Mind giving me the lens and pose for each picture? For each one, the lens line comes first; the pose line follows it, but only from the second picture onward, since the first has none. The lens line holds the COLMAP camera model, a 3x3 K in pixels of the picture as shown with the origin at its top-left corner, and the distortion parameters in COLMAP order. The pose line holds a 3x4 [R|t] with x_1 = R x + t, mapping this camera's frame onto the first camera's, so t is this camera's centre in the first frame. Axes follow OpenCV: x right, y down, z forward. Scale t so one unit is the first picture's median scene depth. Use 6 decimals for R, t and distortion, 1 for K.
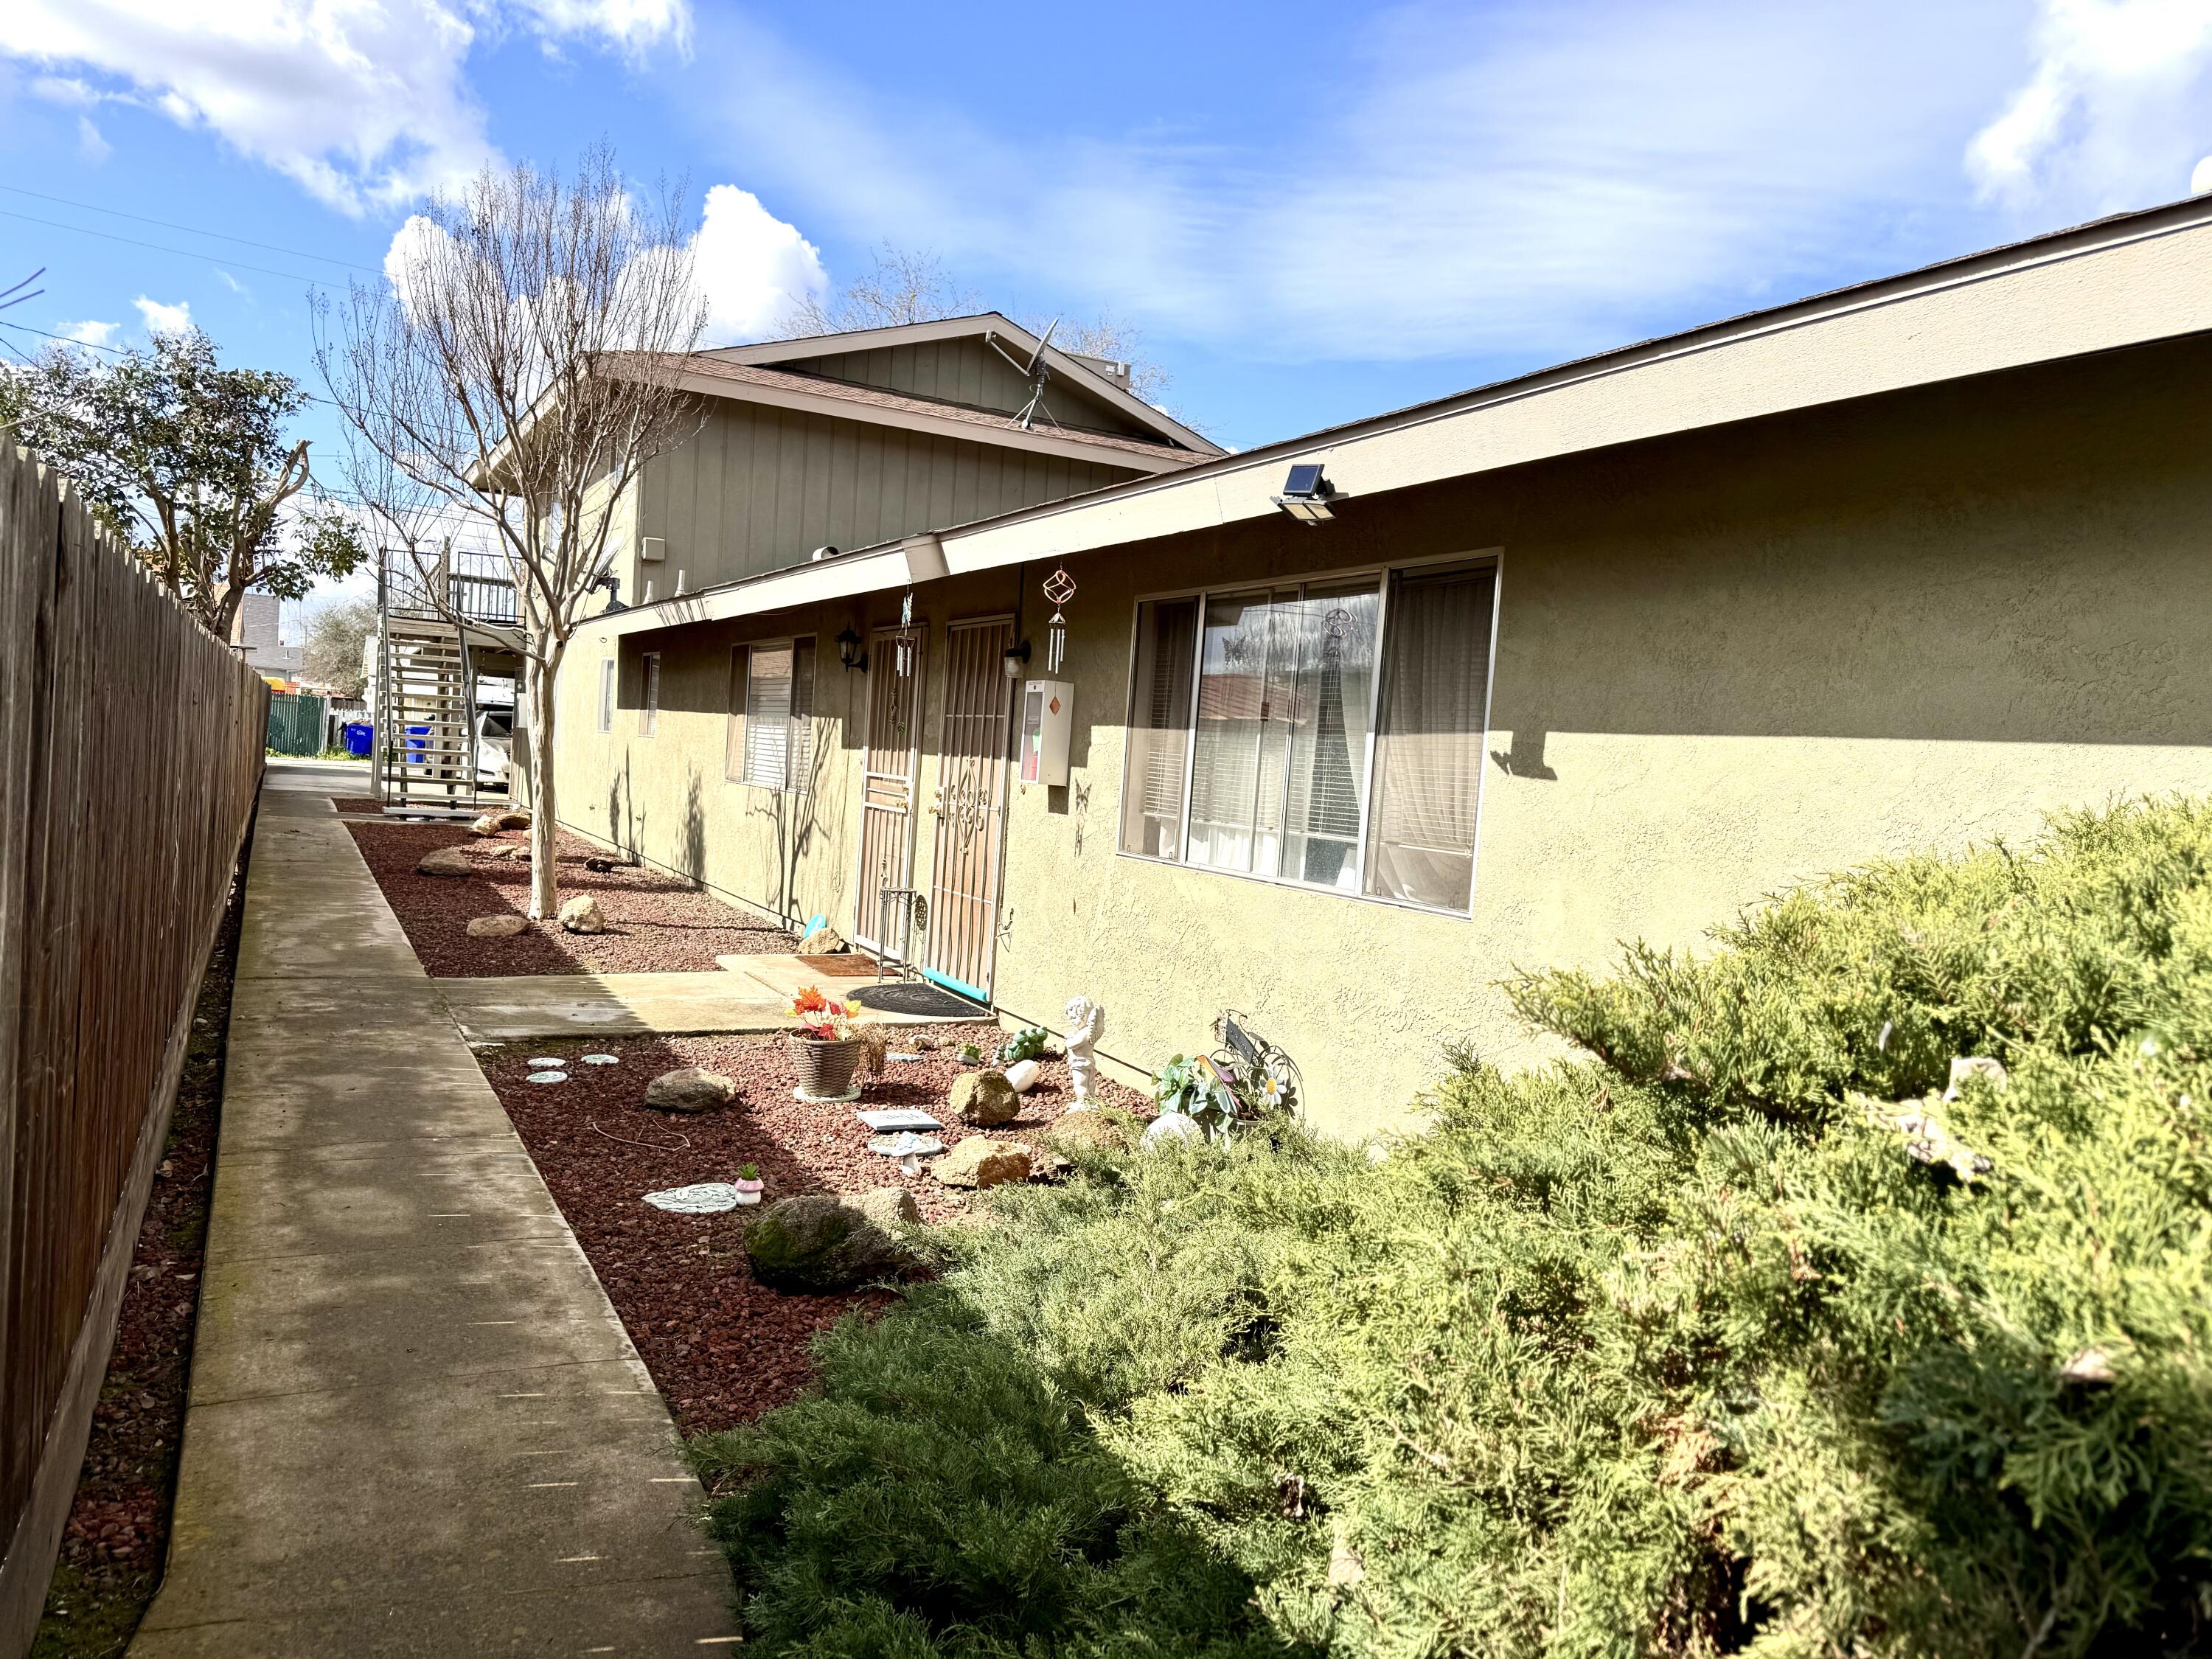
lens RADIAL K [[1513.4, 0, 1105.0], [0, 1513.4, 826.3], [0, 0, 1]] dist [0.011752, 0.003338]
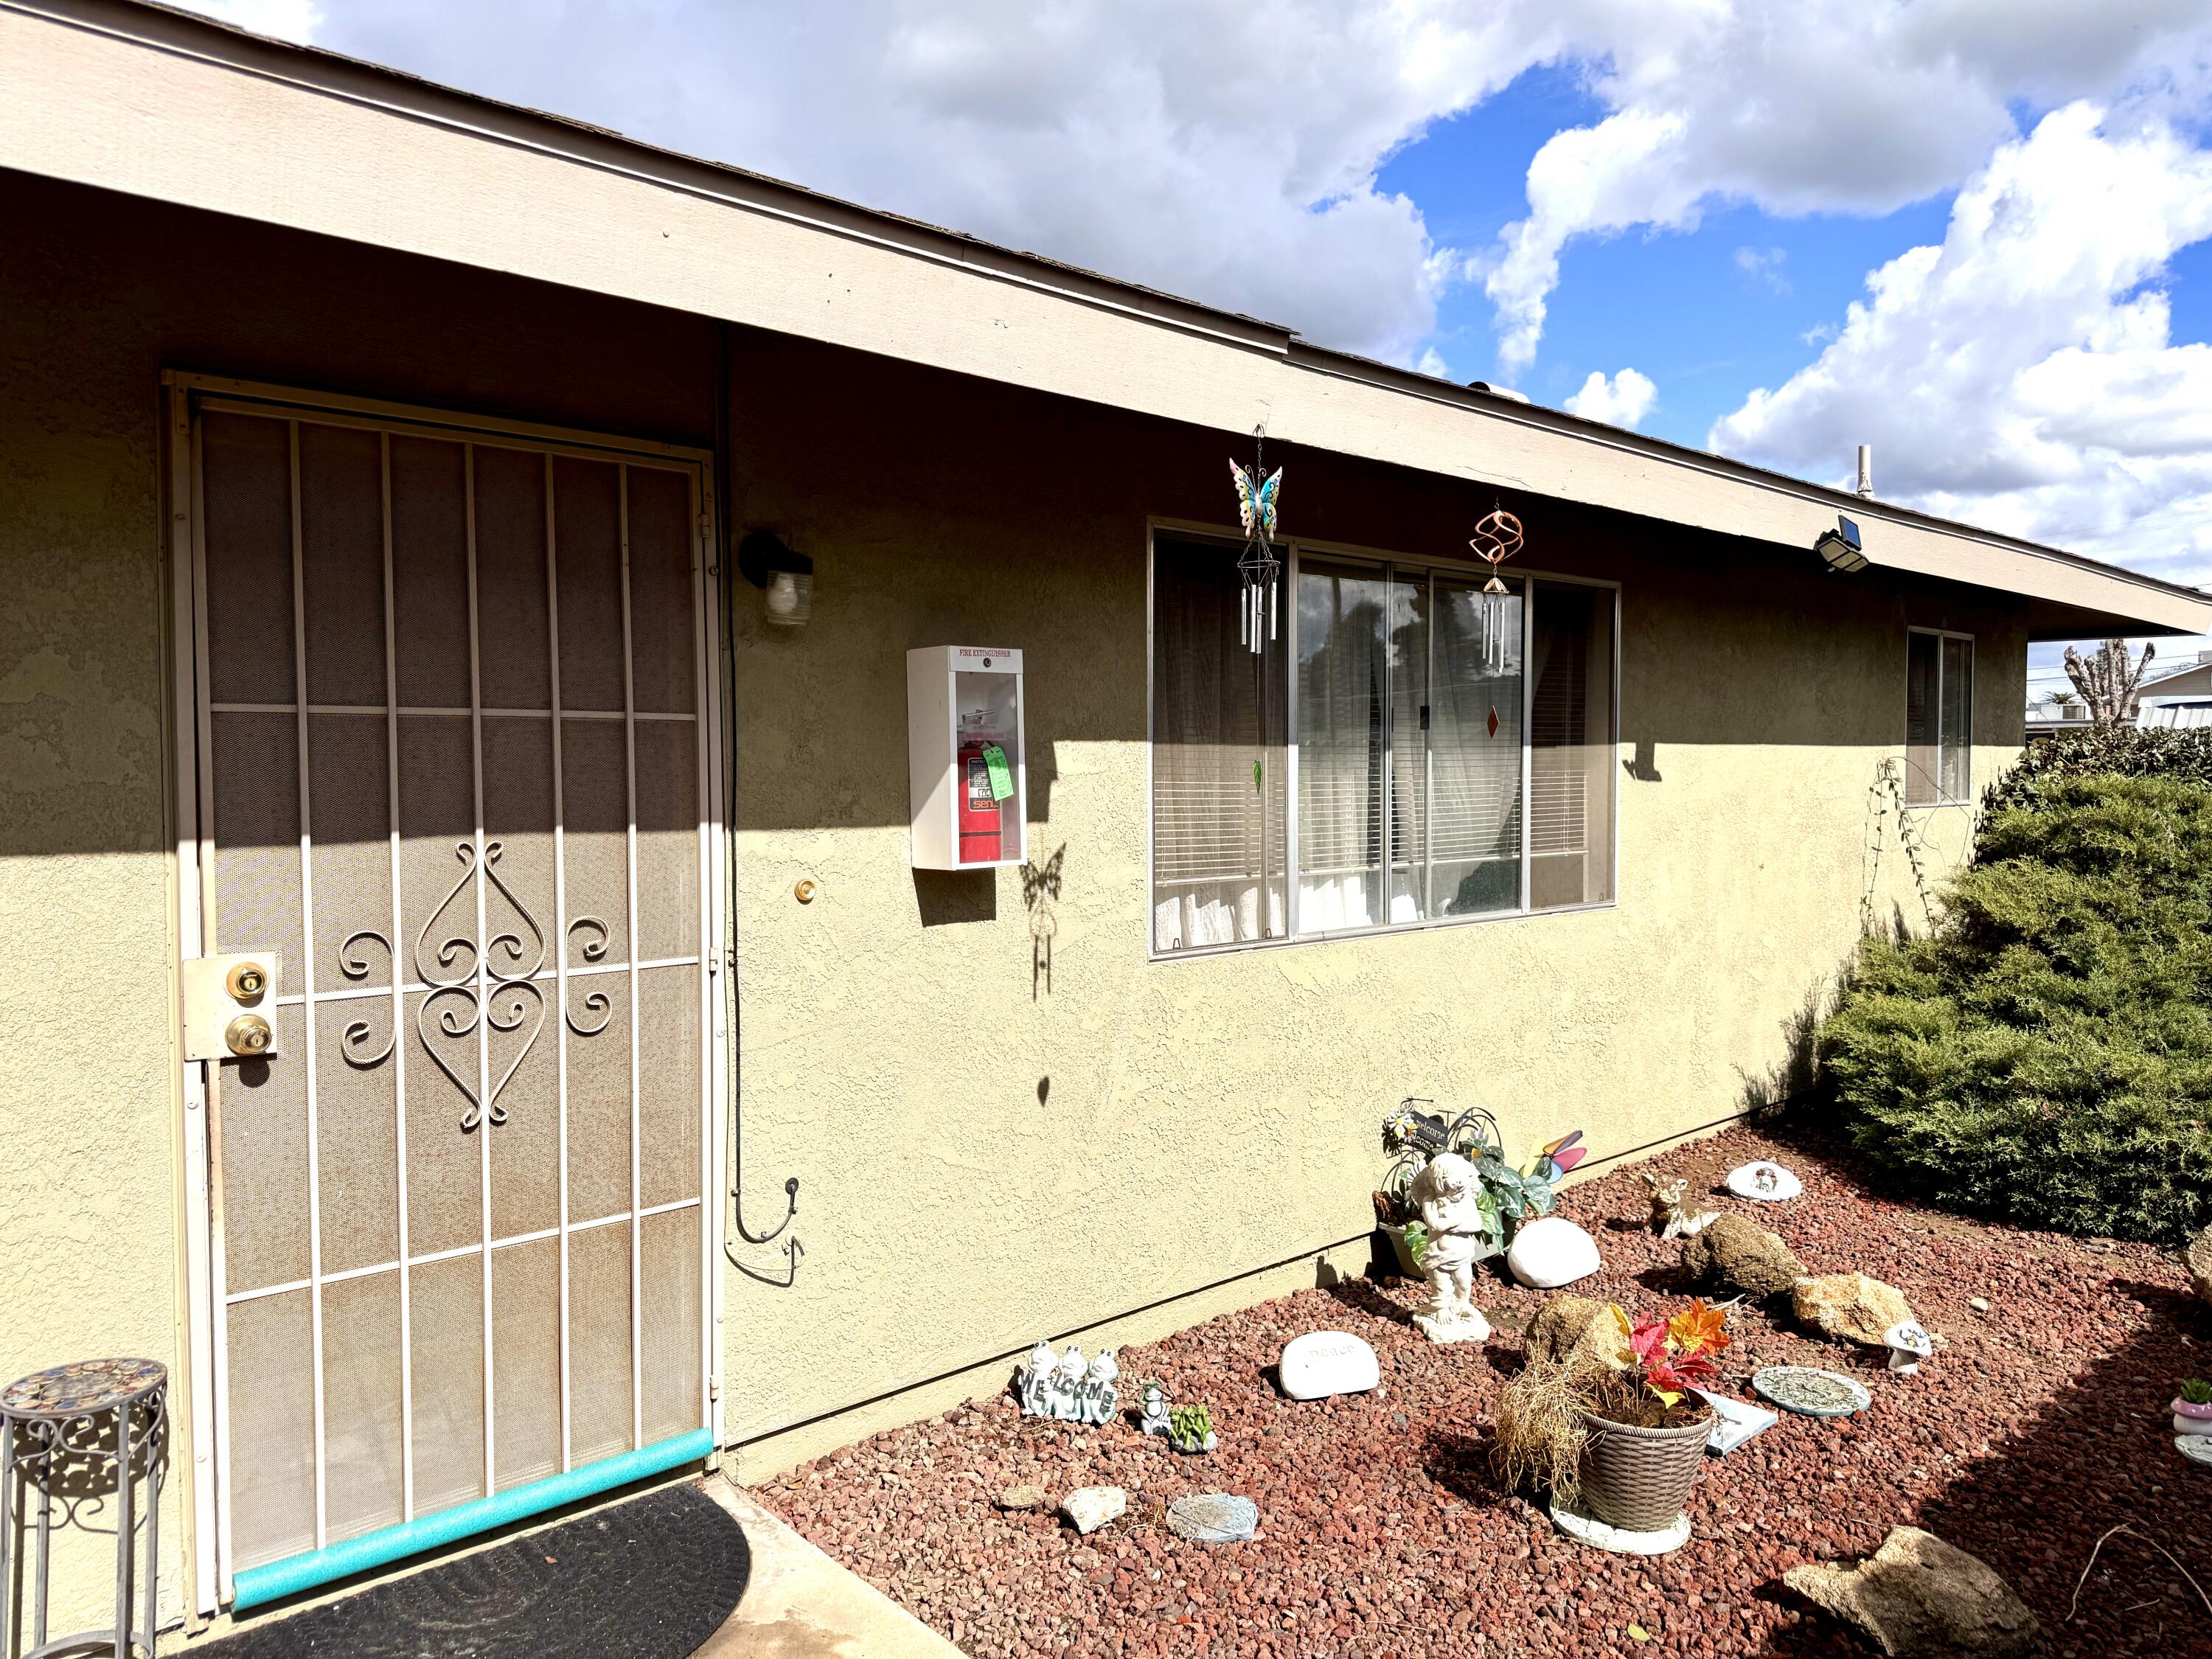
lens RADIAL K [[1513.4, 0, 1111.4], [0, 1513.4, 835.8], [0, 0, 1]] dist [0.011752, 0.003338]
pose [[-0.236783, -0.119383, 0.964200, -0.770885], [0.023934, 0.991404, 0.128629, -0.149136], [-0.971268, 0.053534, -0.231890, 1.634316]]
